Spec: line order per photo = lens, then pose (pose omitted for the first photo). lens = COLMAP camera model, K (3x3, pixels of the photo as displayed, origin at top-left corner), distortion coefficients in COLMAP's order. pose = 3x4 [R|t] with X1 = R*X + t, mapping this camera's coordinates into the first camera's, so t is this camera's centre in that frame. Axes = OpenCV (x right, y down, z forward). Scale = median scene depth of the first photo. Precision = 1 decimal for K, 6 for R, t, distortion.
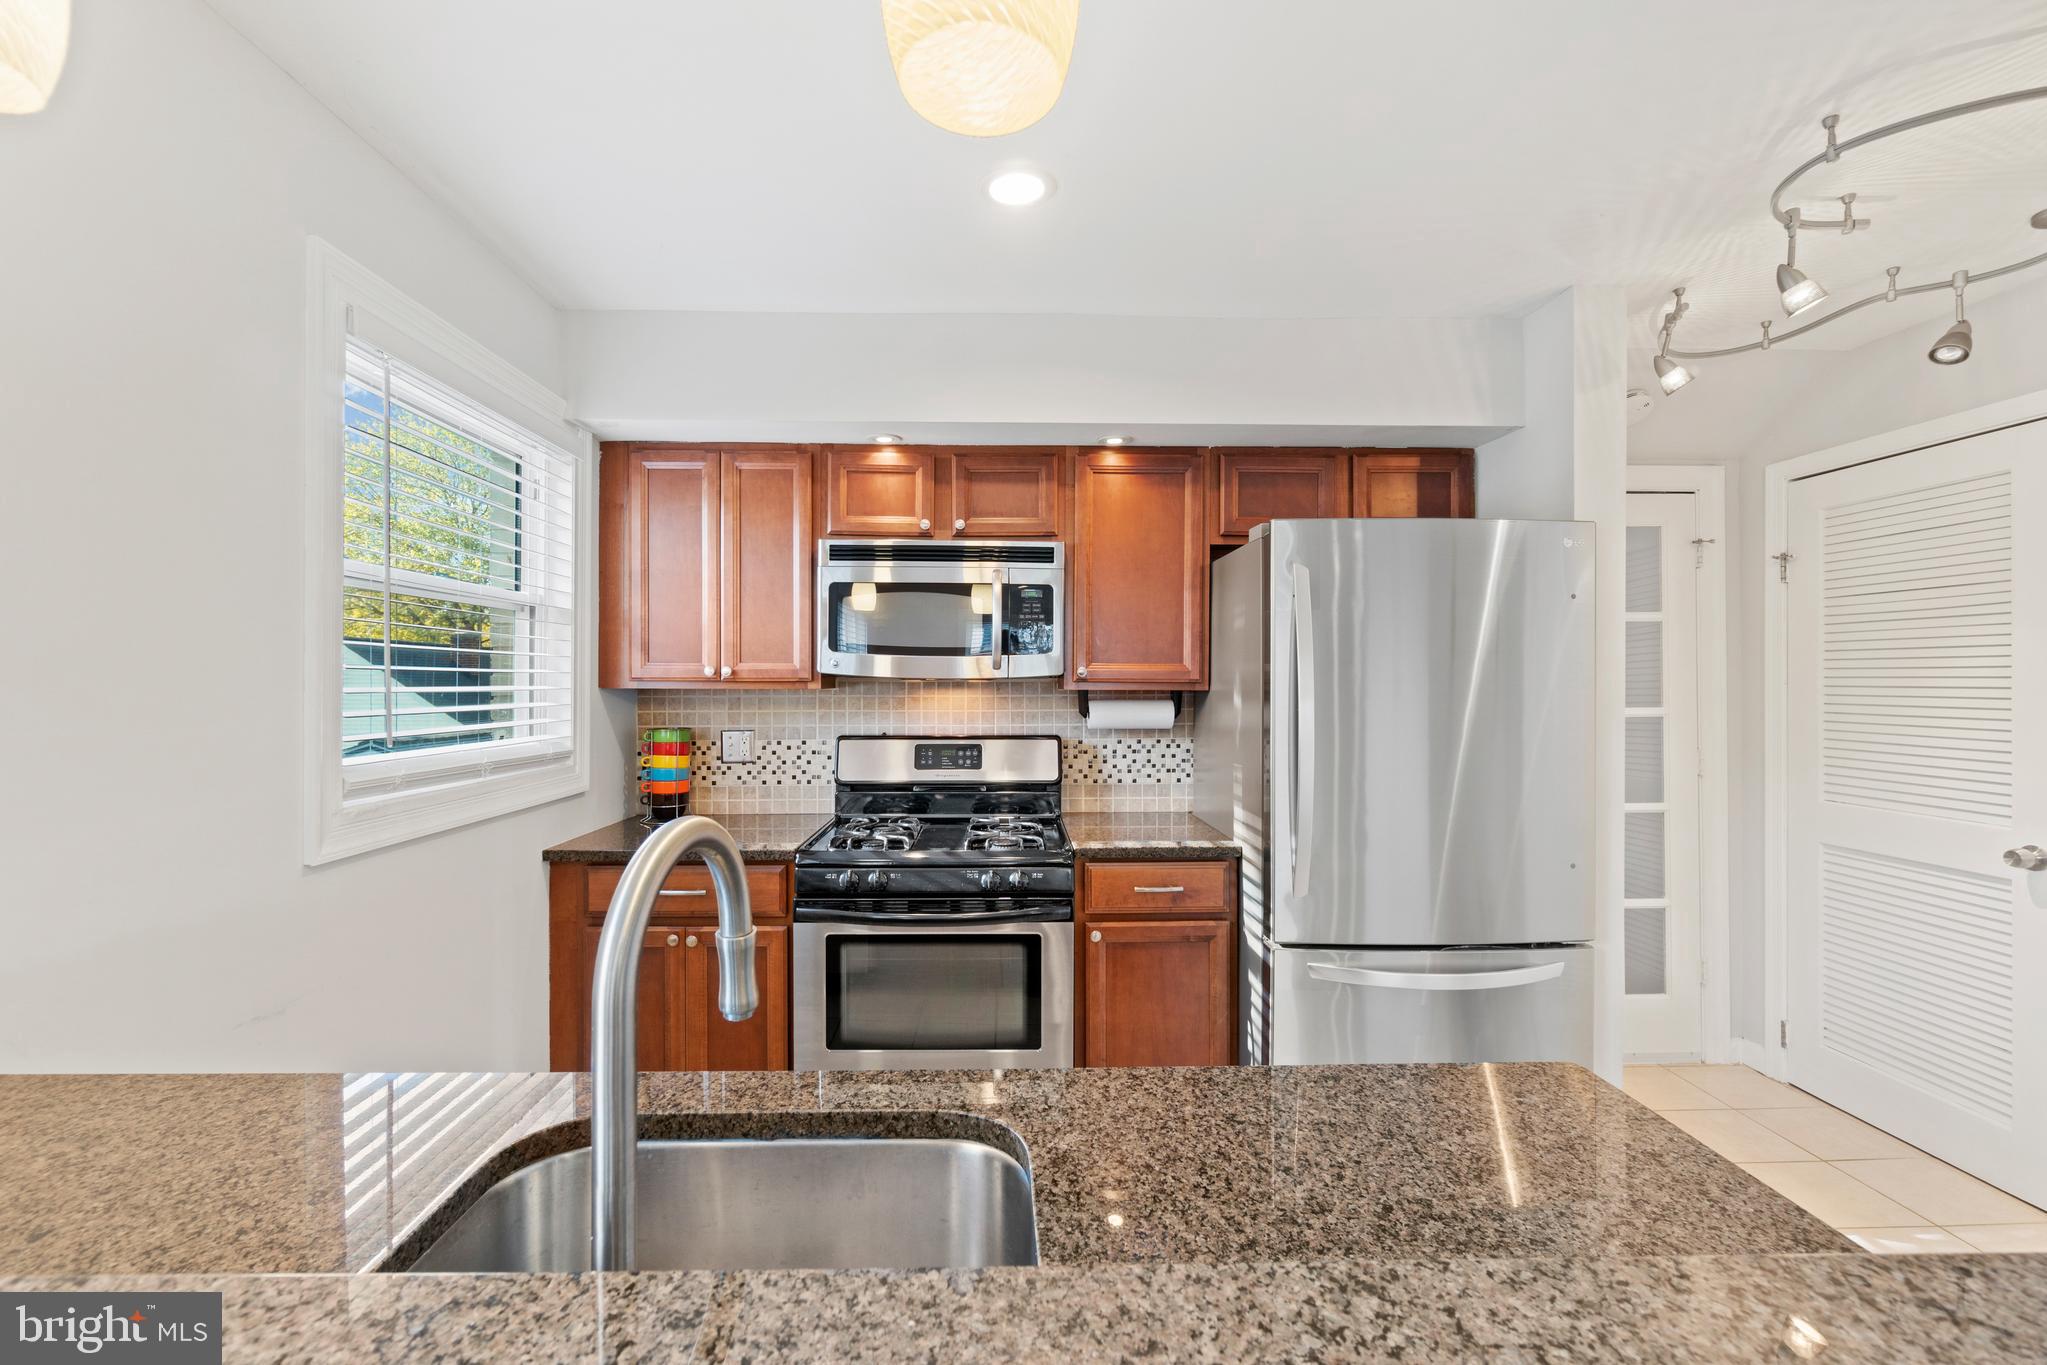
lens RADIAL K [[886.0, 0, 1000.8], [0, 886.0, 683.7], [0, 0, 1]] dist [-0.012128, 0.004311]
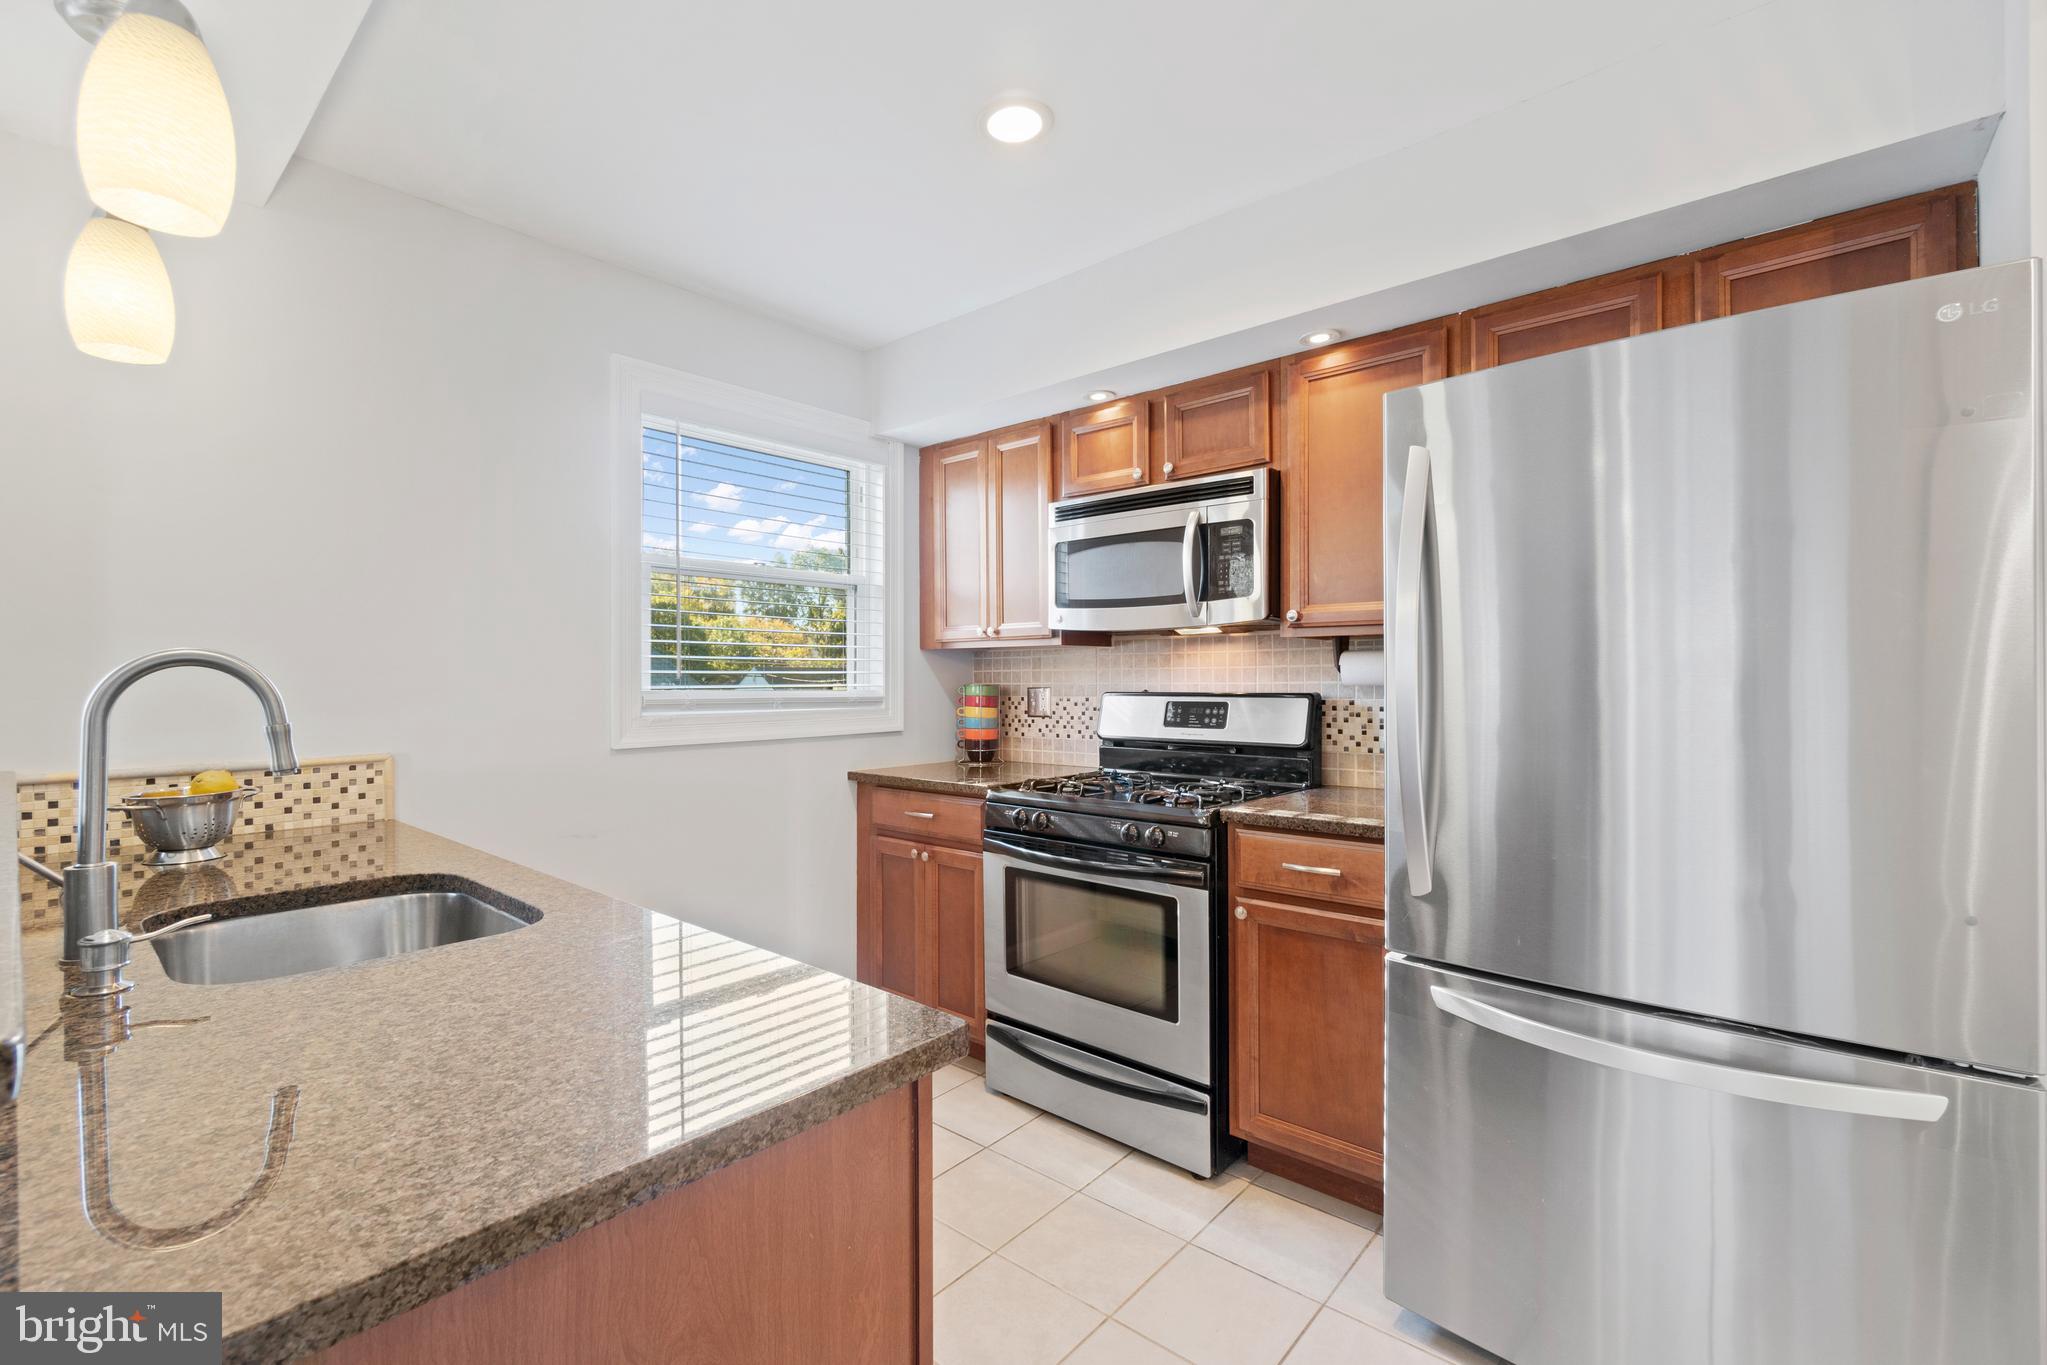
lens RADIAL K [[886.0, 0, 998.5], [0, 886.0, 679.0], [0, 0, 1]] dist [-0.012128, 0.004311]
pose [[0.728648, -0.003885, -0.684878, 0.475289], [0.002512, 0.999992, -0.003001, 0.050749], [0.684884, 0.000466, 0.728652, 0.177438]]
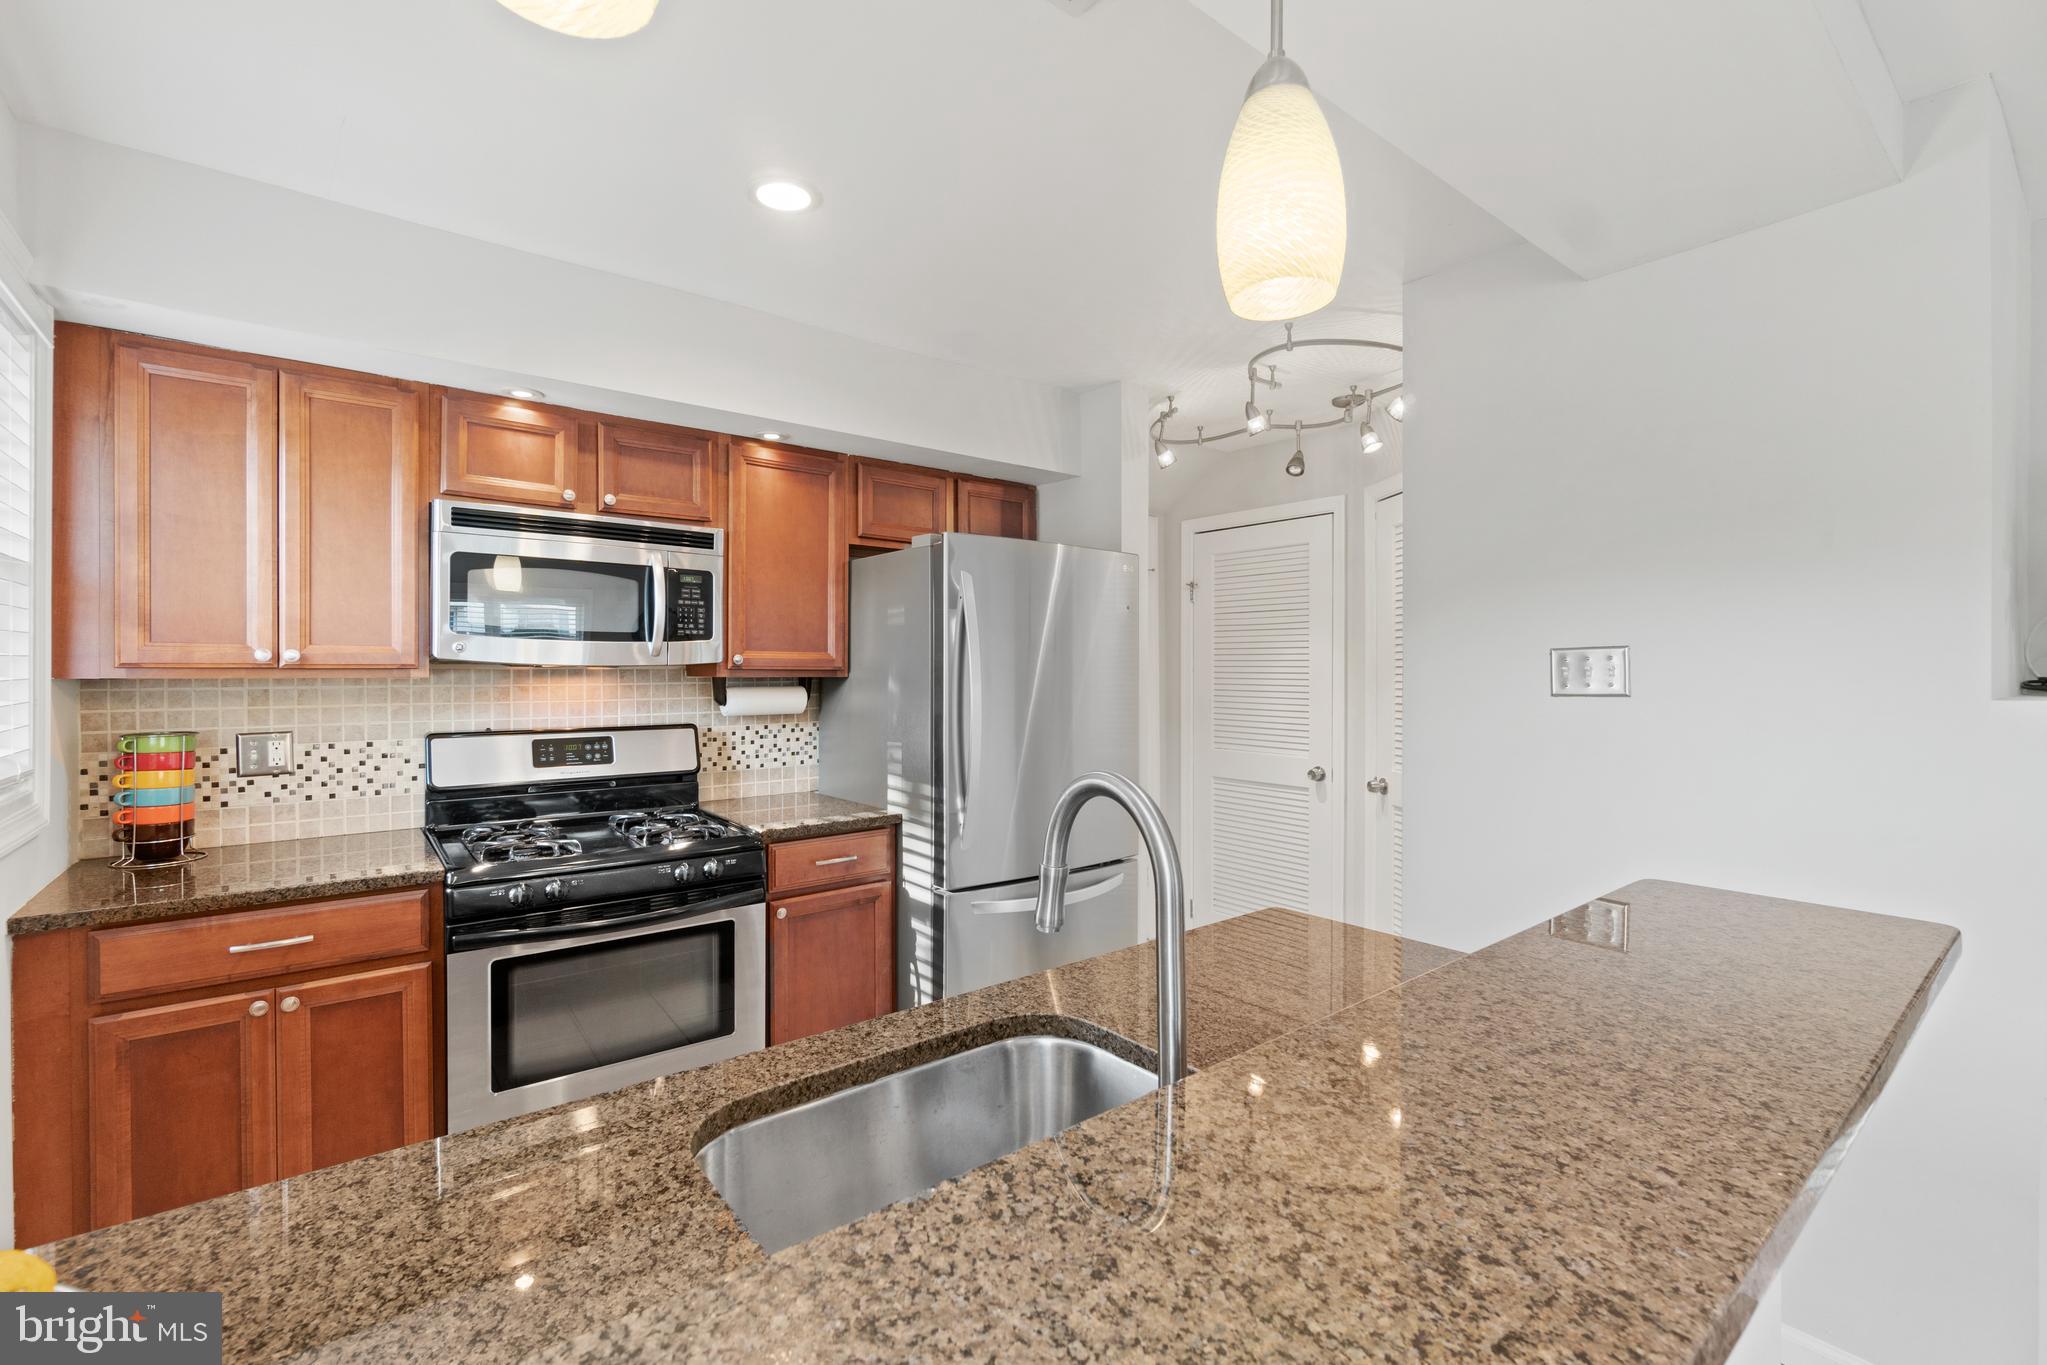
lens RADIAL K [[886.0, 0, 1012.3], [0, 886.0, 674.0], [0, 0, 1]] dist [-0.012128, 0.004311]
pose [[0.794127, -0.002860, 0.607745, -0.275640], [0.001536, 0.999995, 0.002699, 0.001302], [-0.607750, -0.001209, 0.794128, 0.005376]]
